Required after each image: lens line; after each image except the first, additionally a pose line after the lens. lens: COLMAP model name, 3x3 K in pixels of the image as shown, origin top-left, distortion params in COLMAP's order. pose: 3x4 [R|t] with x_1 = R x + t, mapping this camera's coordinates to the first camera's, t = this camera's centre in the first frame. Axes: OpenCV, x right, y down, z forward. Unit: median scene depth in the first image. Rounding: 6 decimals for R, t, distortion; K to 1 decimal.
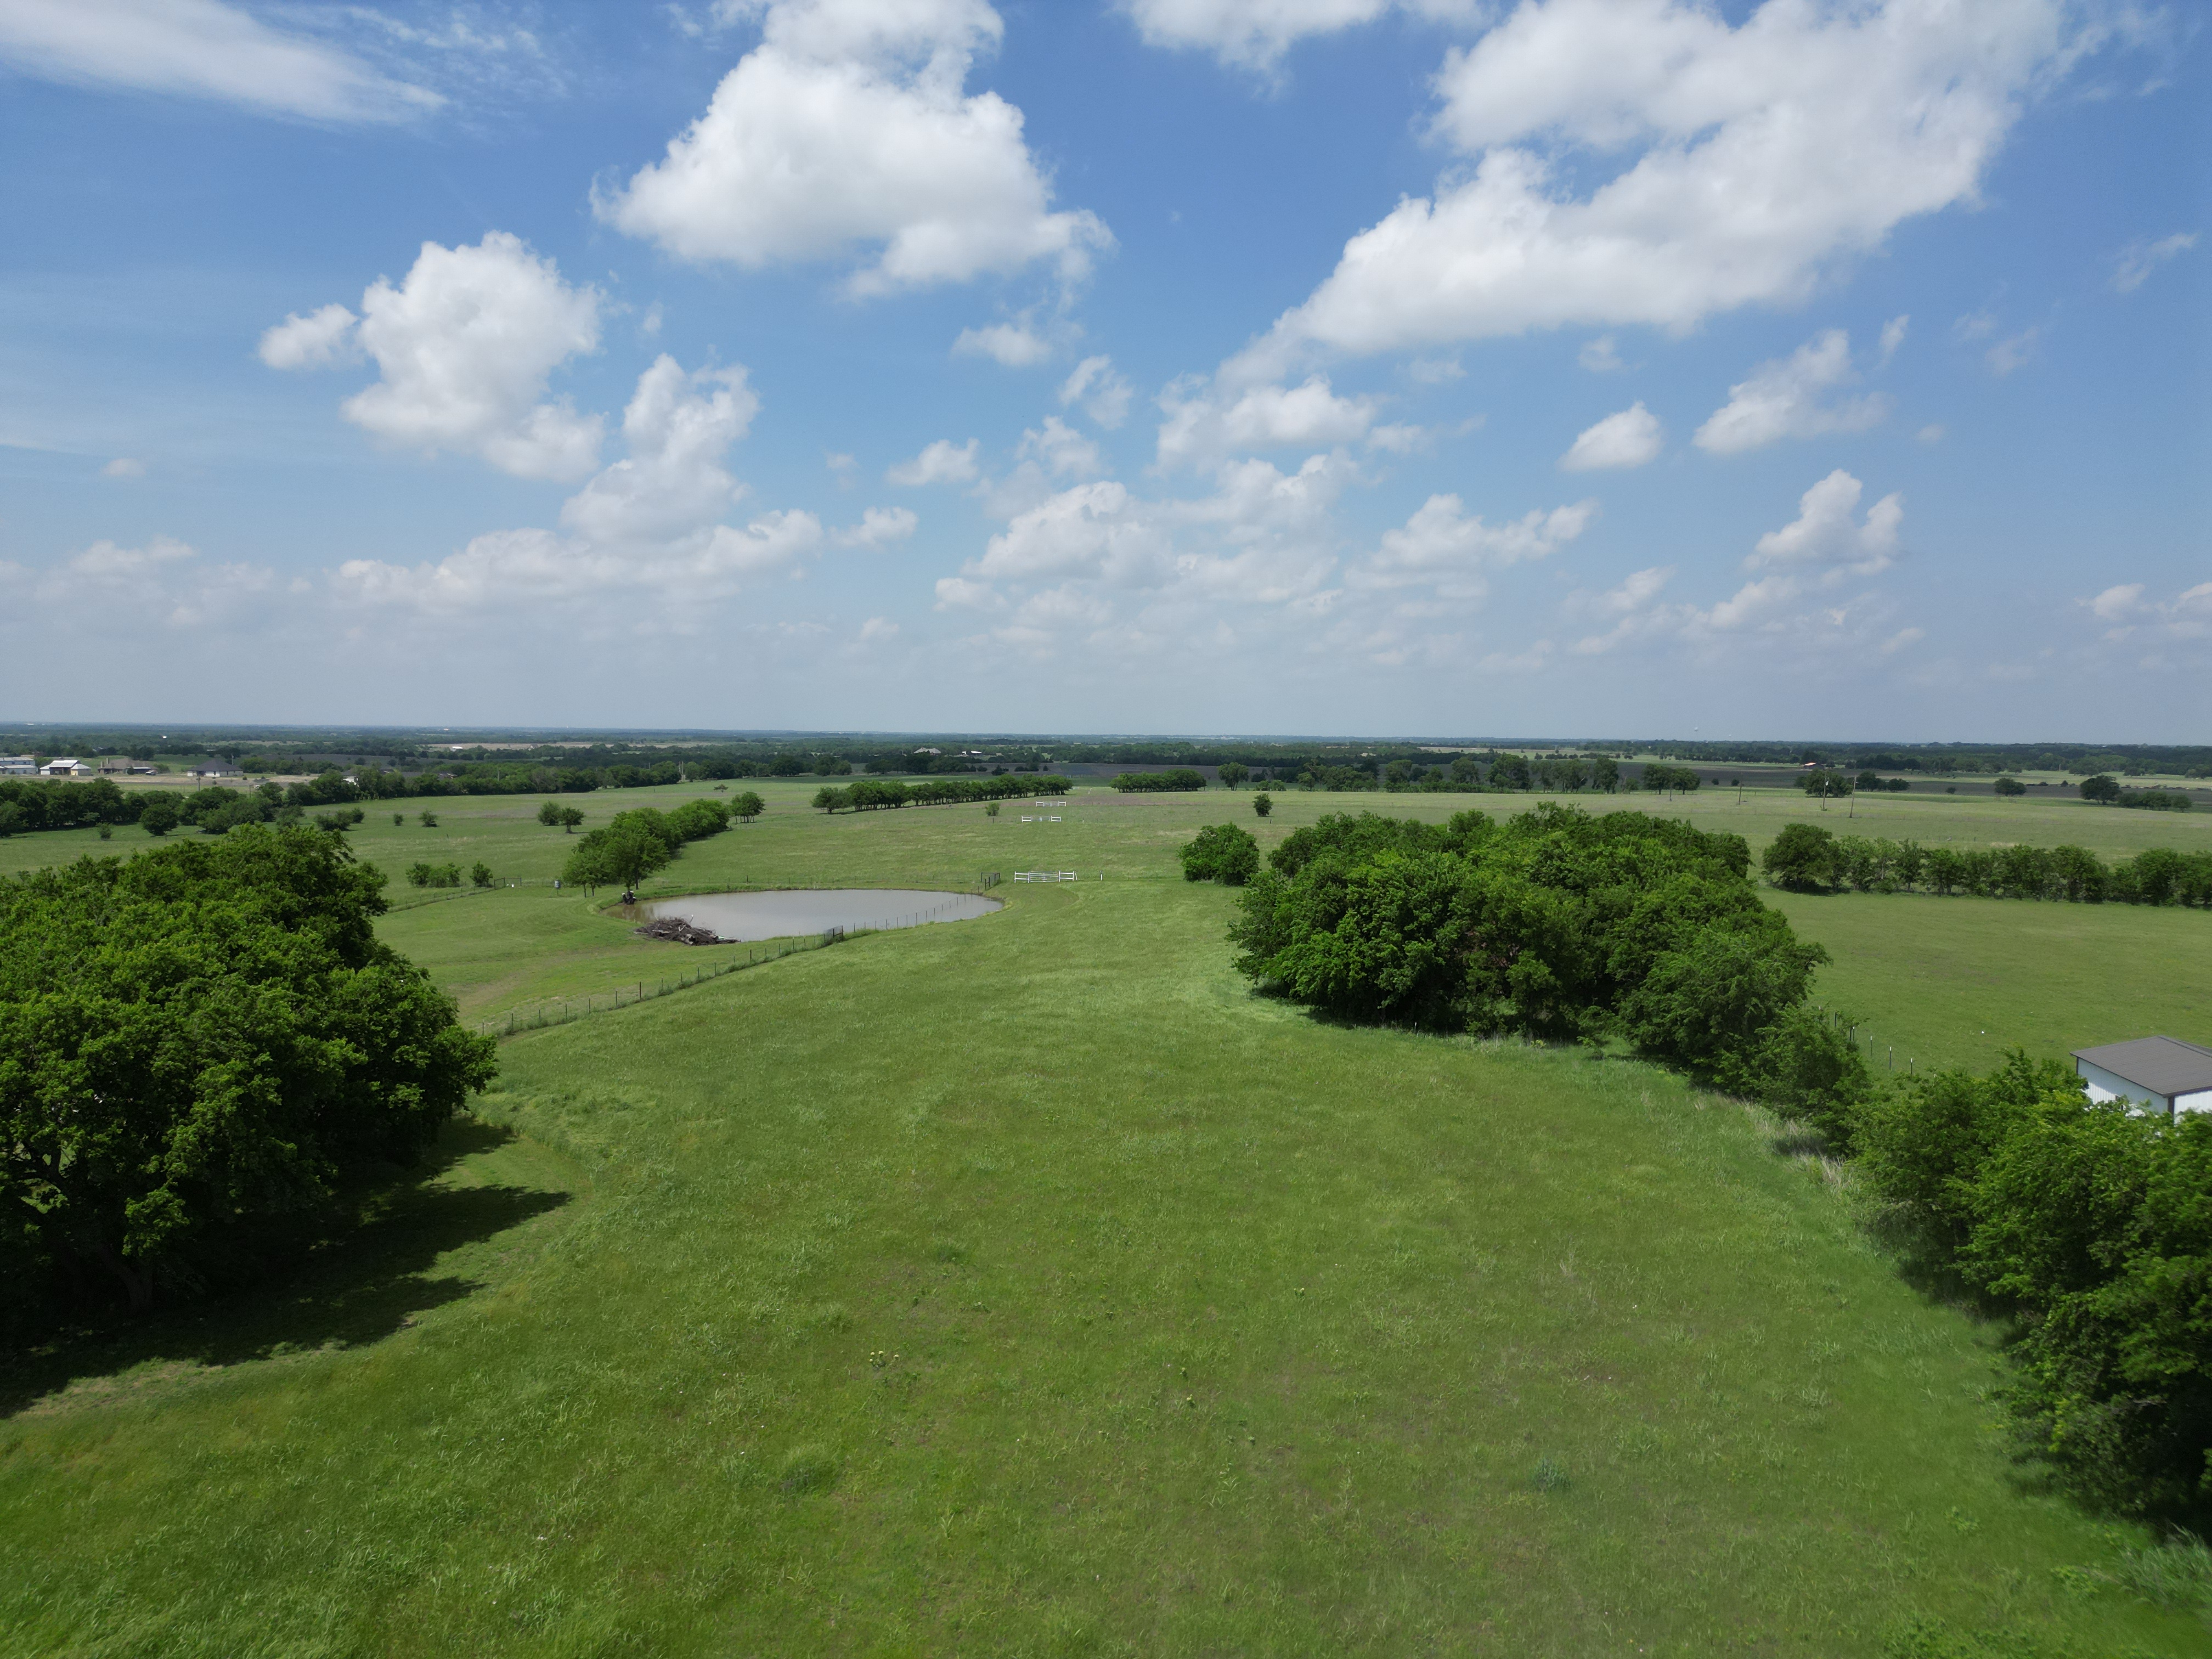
lens RADIAL K [[1577.5, 0, 1104.4], [0, 1577.5, 828.3], [0, 0, 1]] dist [0.062722, -0.055178]
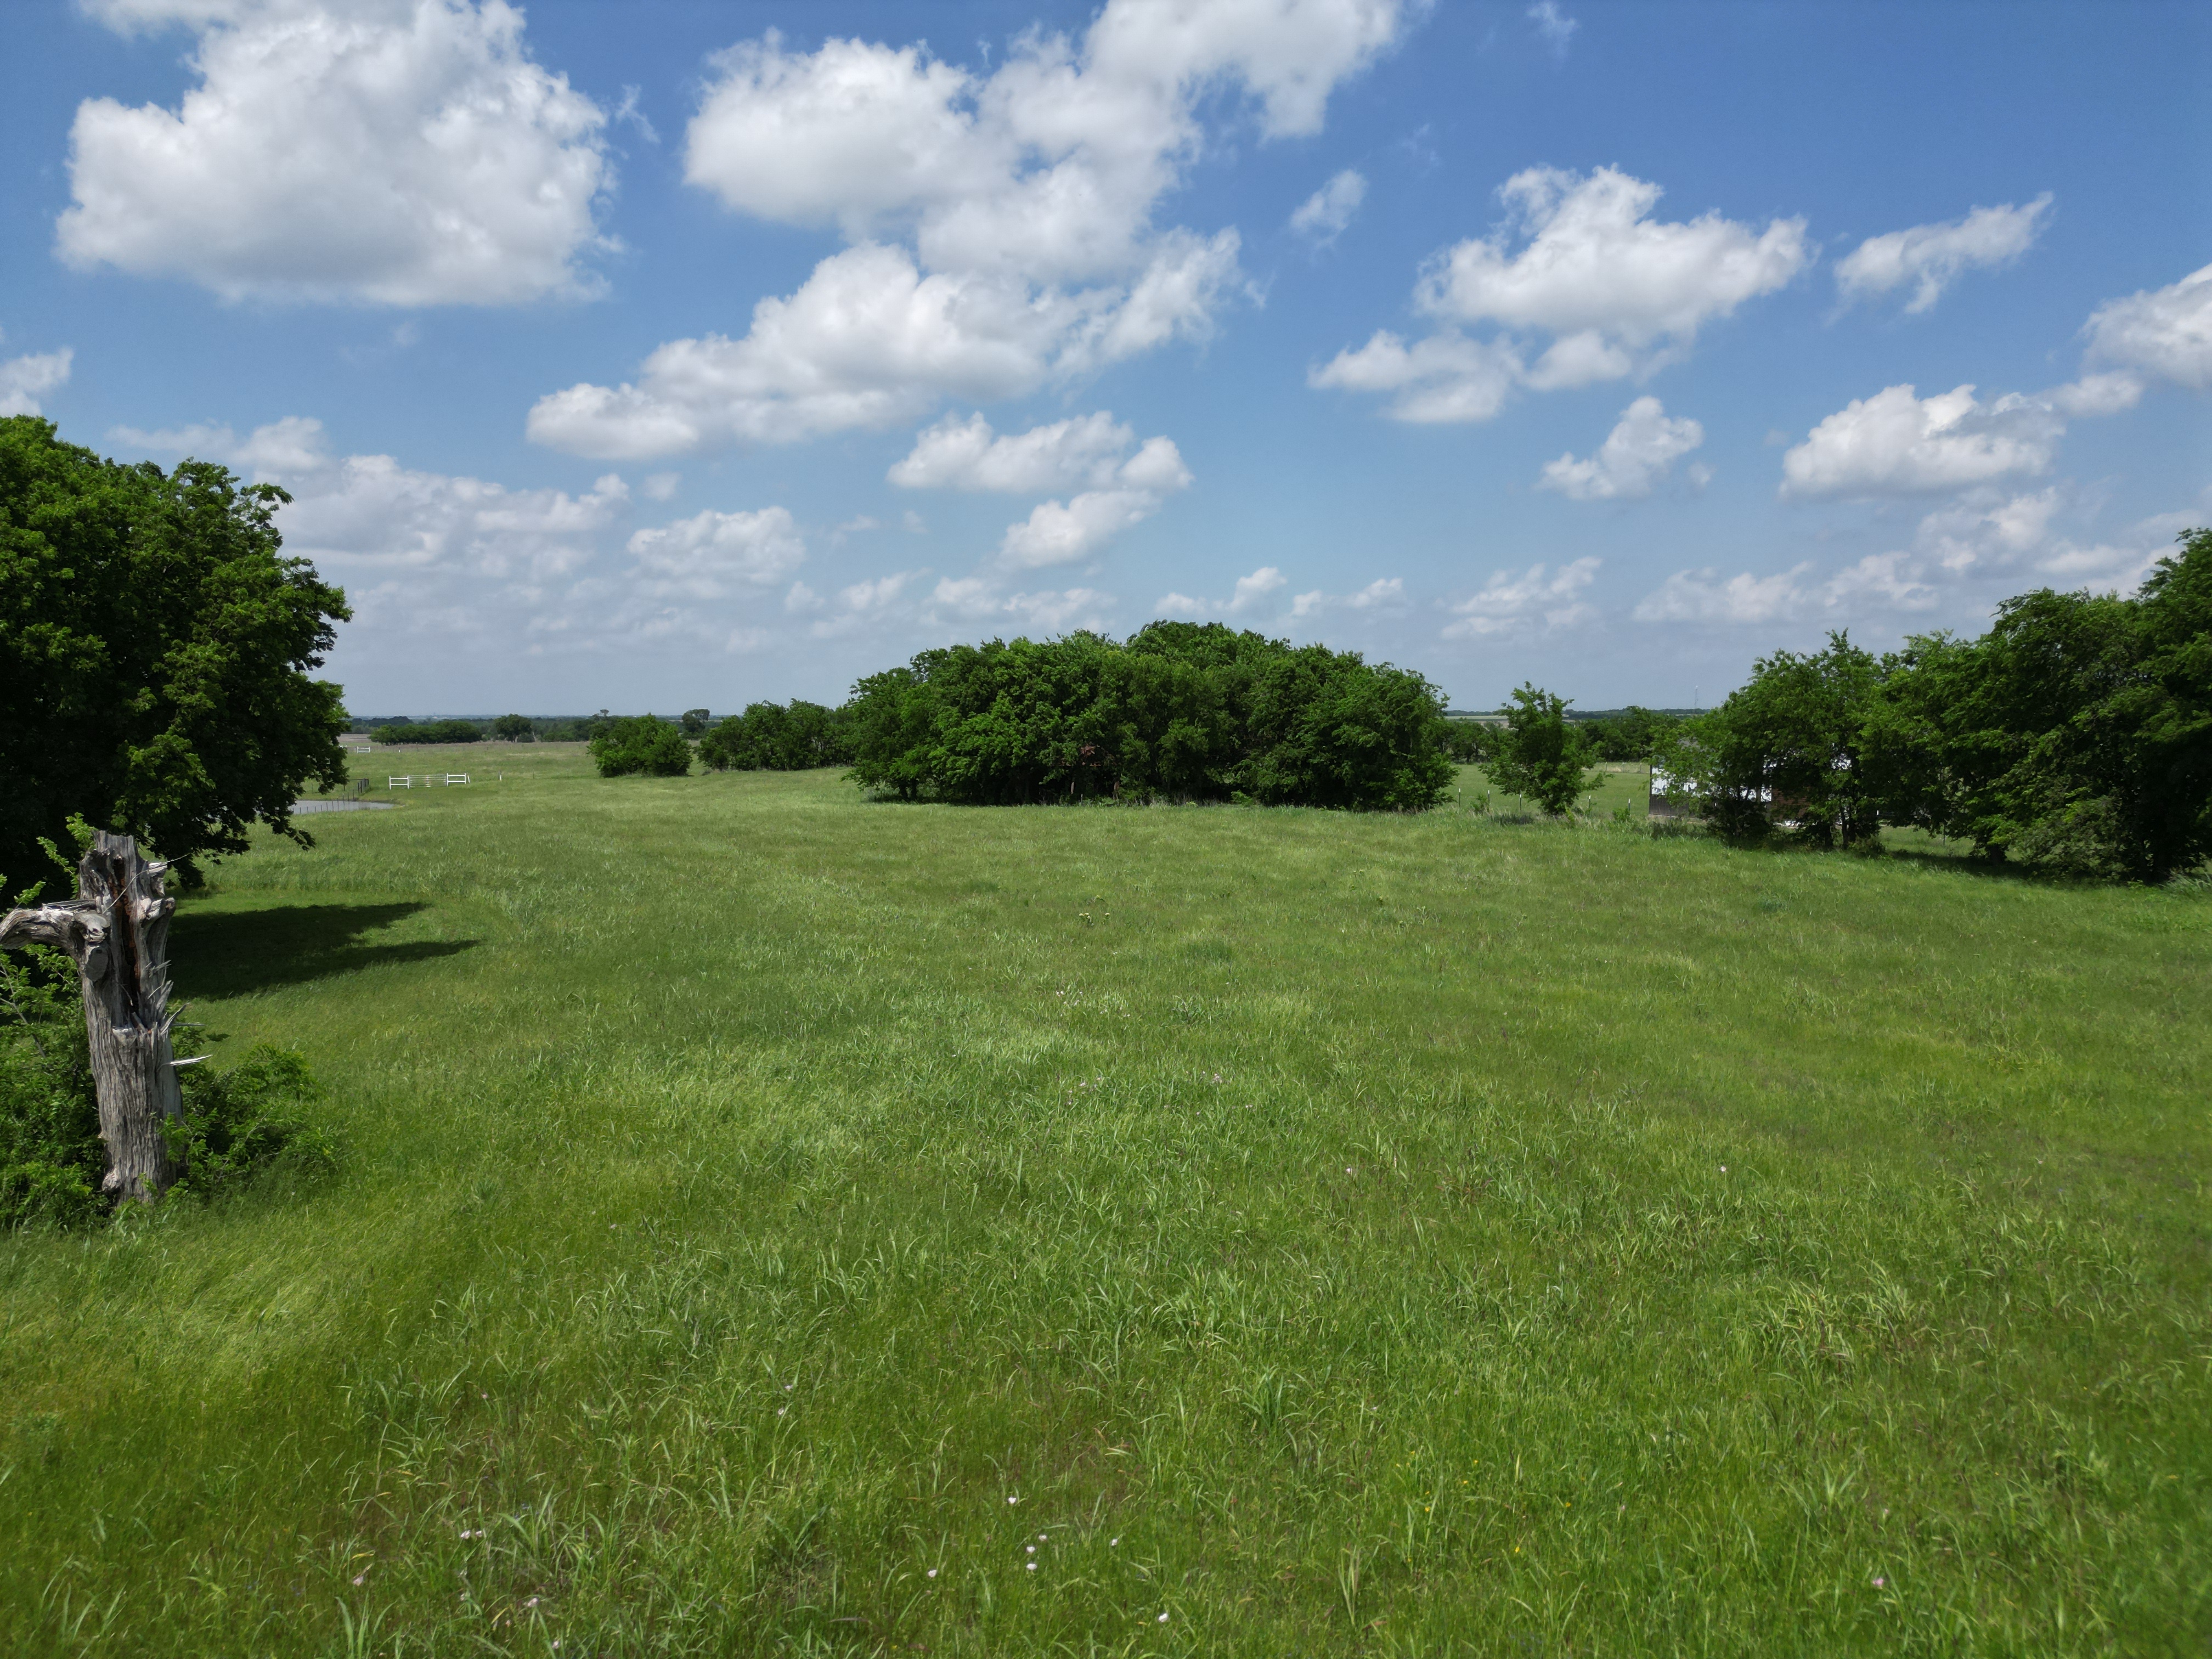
lens RADIAL K [[1577.5, 0, 1112.8], [0, 1577.5, 830.8], [0, 0, 1]] dist [0.062722, -0.055178]
pose [[0.882841, -0.047904, 0.467222, -0.256333], [0.043223, 0.998850, 0.020737, 0.124978], [-0.467678, 0.001887, 0.883897, 0.095698]]
